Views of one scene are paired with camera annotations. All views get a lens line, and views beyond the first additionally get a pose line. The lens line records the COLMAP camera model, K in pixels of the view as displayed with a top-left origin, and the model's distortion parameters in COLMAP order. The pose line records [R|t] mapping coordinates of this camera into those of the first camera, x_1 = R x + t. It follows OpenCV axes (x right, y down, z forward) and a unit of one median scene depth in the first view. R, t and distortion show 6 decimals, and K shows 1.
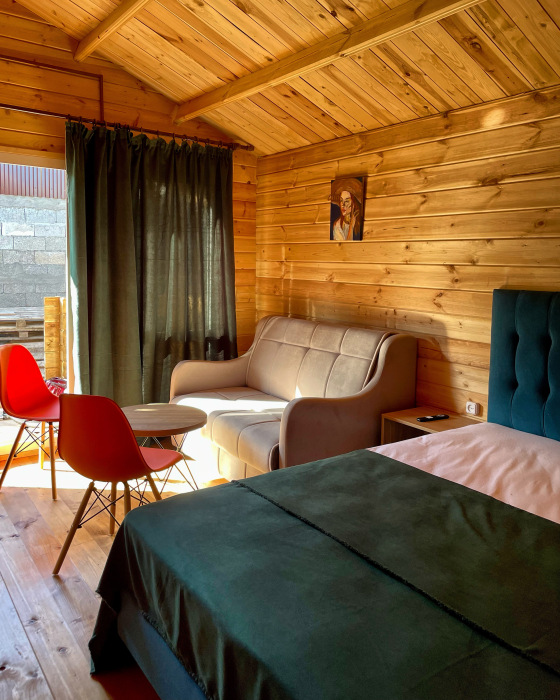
lens RADIAL K [[567.3, 0, 240.0], [0, 567.3, 341.0], [0, 0, 1]] dist [0.003449, -0.002518]
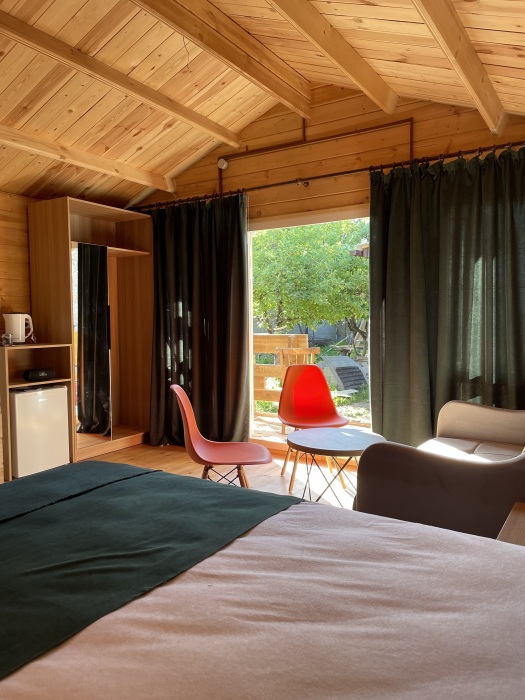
lens RADIAL K [[527.2, 0, 261.5], [0, 527.2, 345.6], [0, 0, 1]] dist [0.090200, -0.129170]
pose [[0.402842, 0.014468, -0.915155, 0.565759], [-0.096880, 0.994932, -0.026917, 0.000015], [0.910128, 0.099503, 0.402202, 0.411353]]
